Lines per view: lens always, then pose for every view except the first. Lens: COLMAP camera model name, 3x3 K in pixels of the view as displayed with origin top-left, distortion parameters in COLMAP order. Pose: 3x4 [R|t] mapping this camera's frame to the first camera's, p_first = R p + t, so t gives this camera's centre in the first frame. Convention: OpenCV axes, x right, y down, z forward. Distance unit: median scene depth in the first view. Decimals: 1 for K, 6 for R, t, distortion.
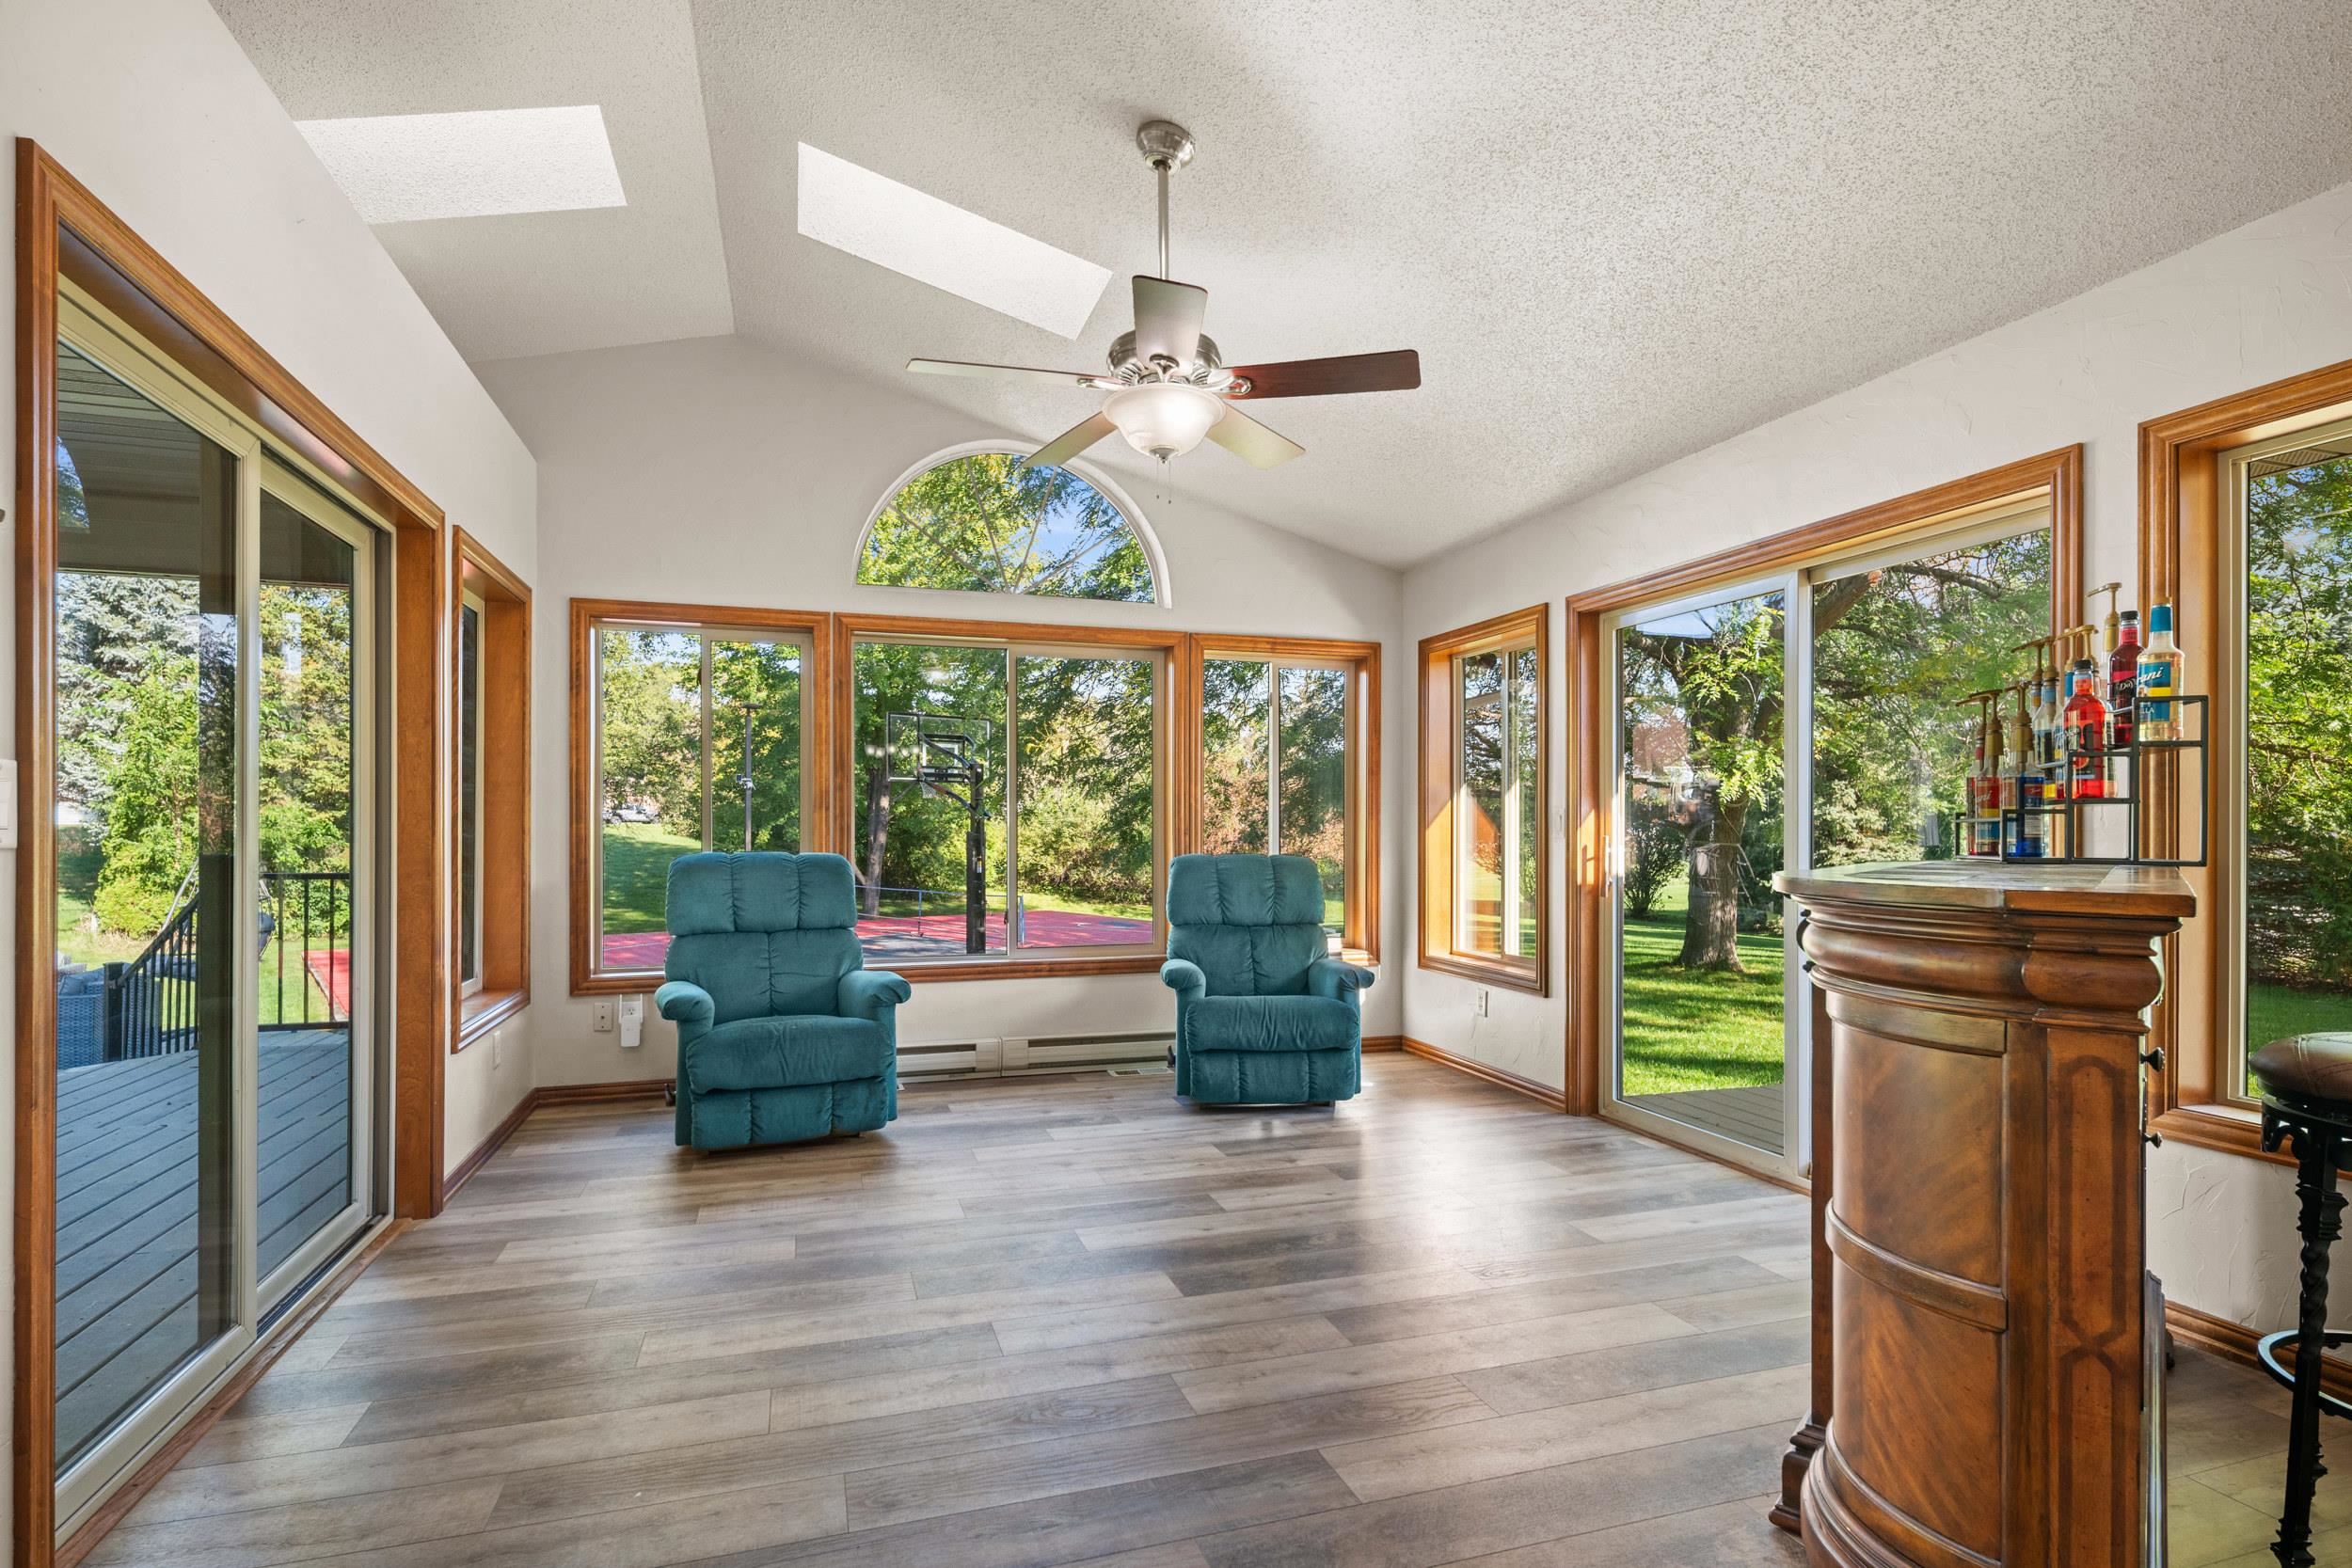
lens RADIAL K [[1147.9, 0, 1161.9], [0, 1147.9, 831.2], [0, 0, 1]] dist [0.005103, -0.004232]
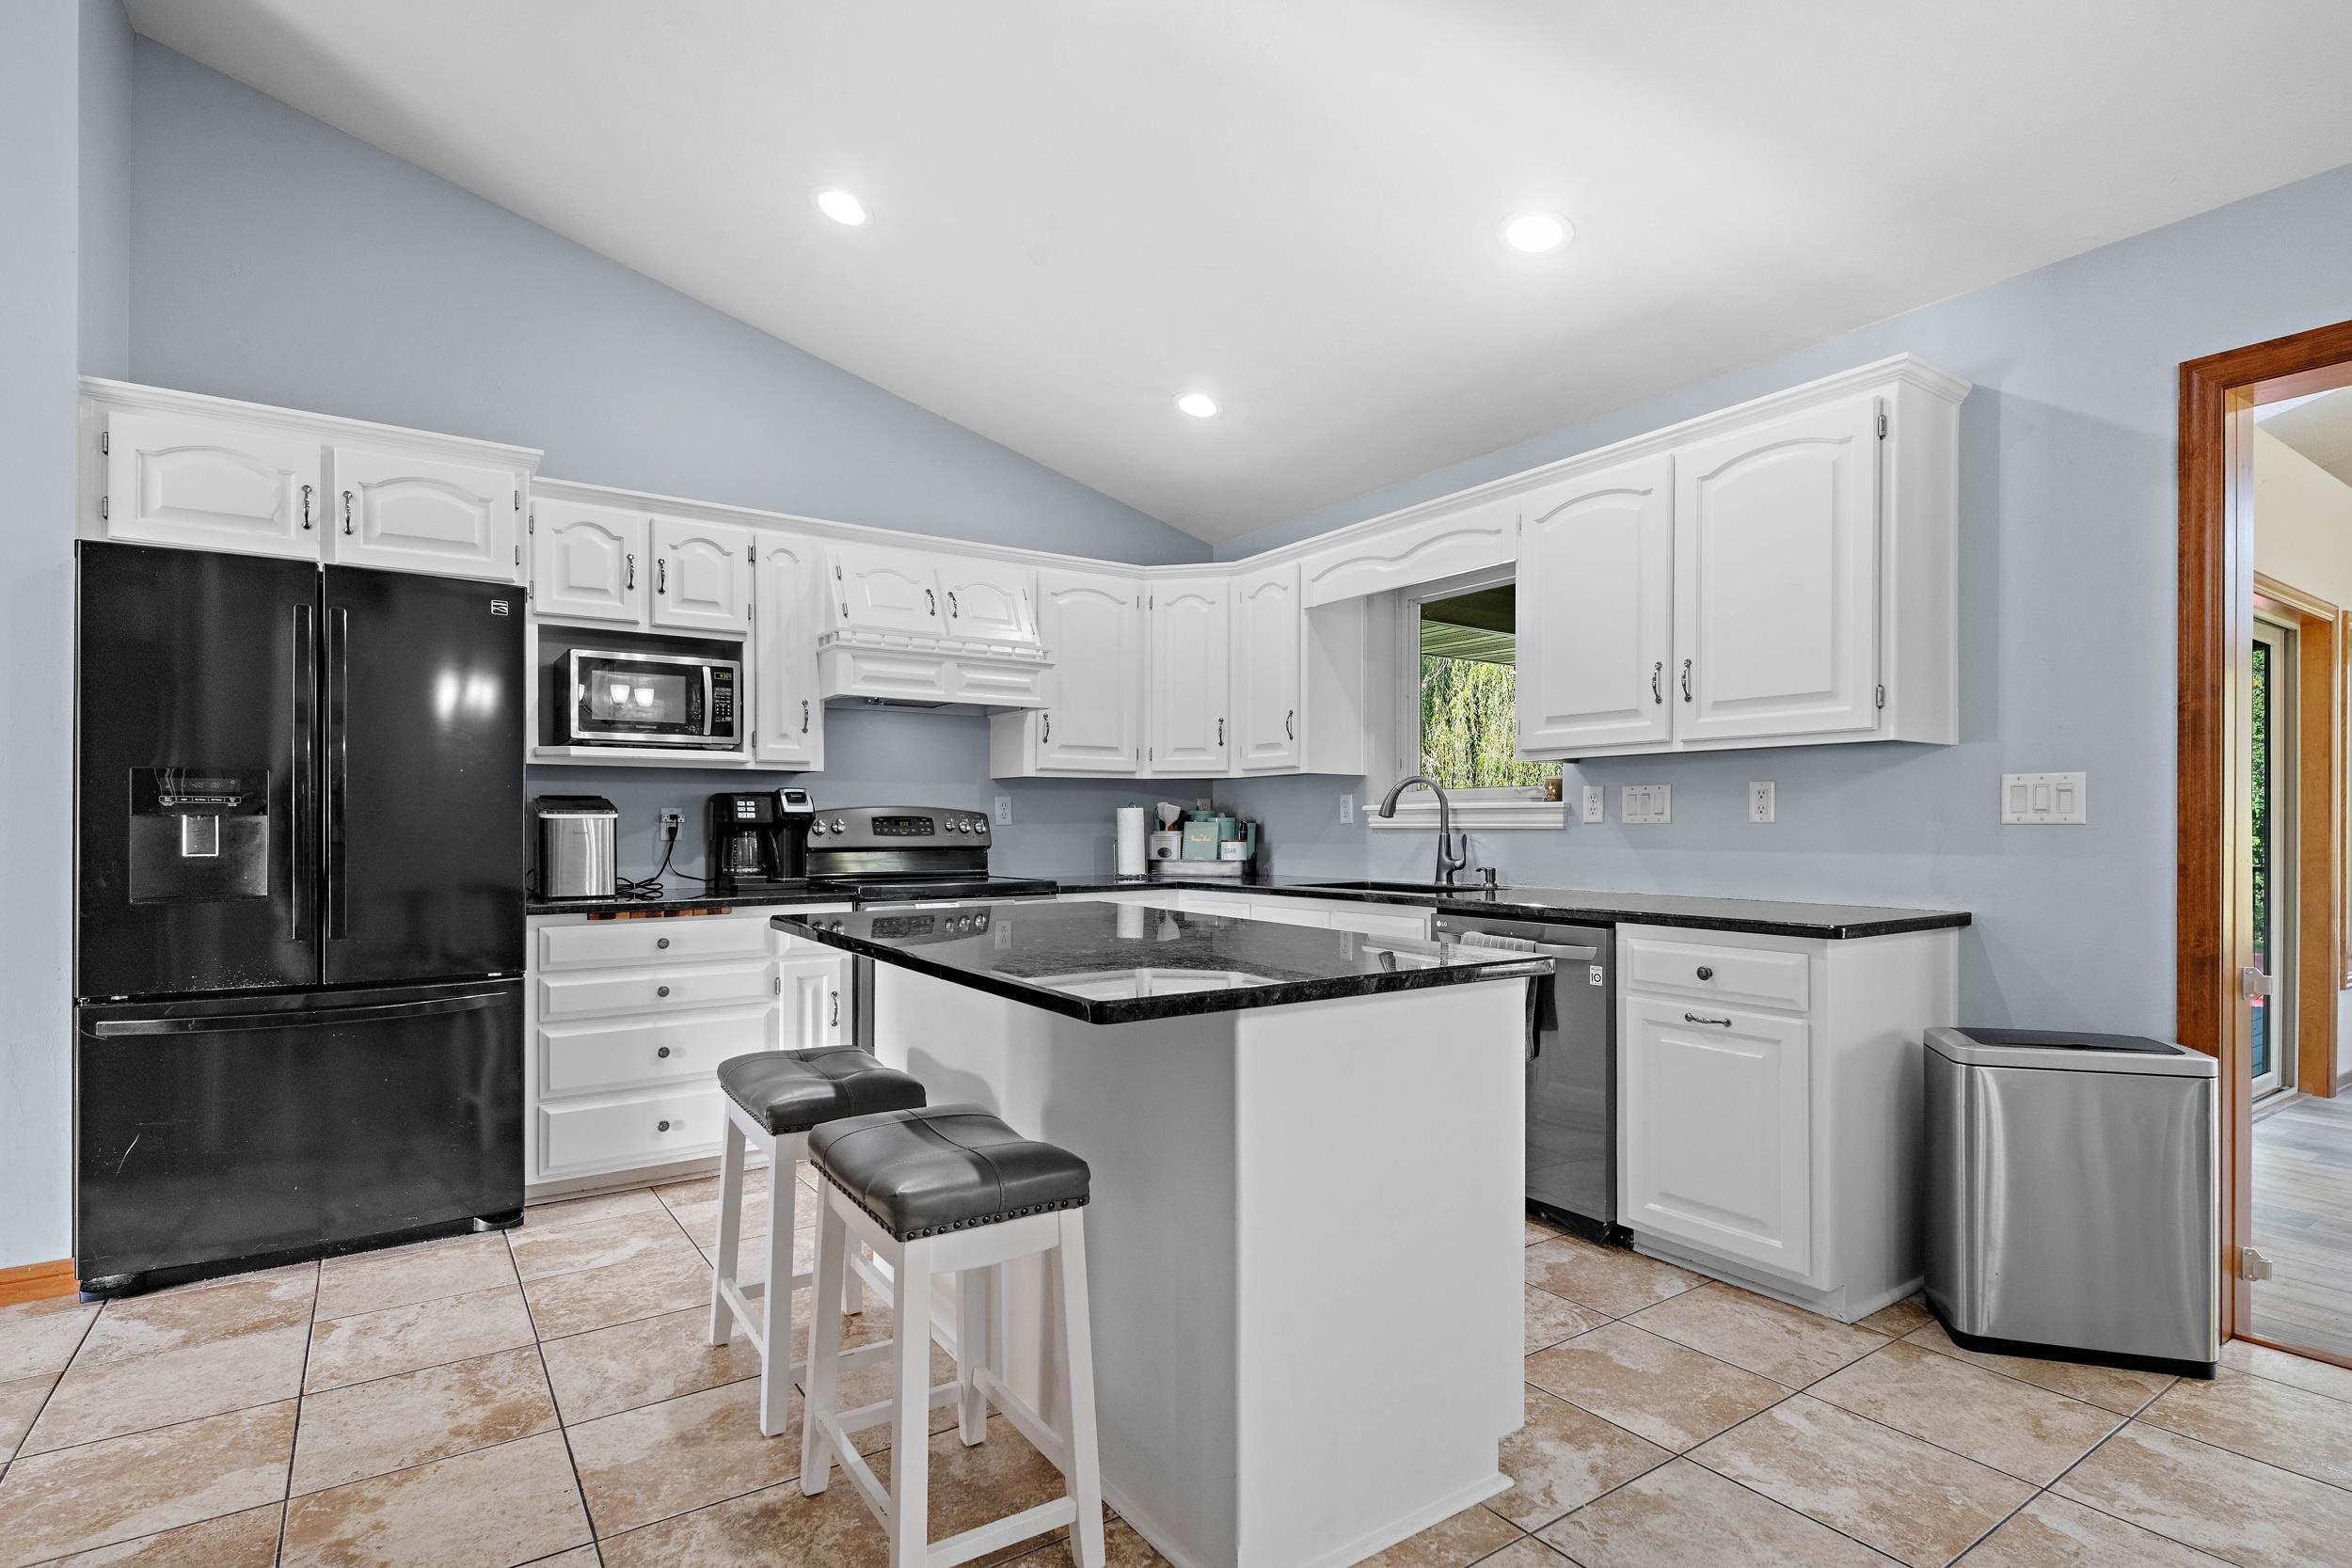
lens RADIAL K [[1143.0, 0, 1173.3], [0, 1143.0, 831.8], [0, 0, 1]] dist [-0.000394, -0.000183]
pose [[0.280360, 0.001368, -0.959894, 0.240244], [-0.004409, 0.999990, 0.000137, 0.005632], [0.959885, 0.004194, 0.280363, -0.570470]]
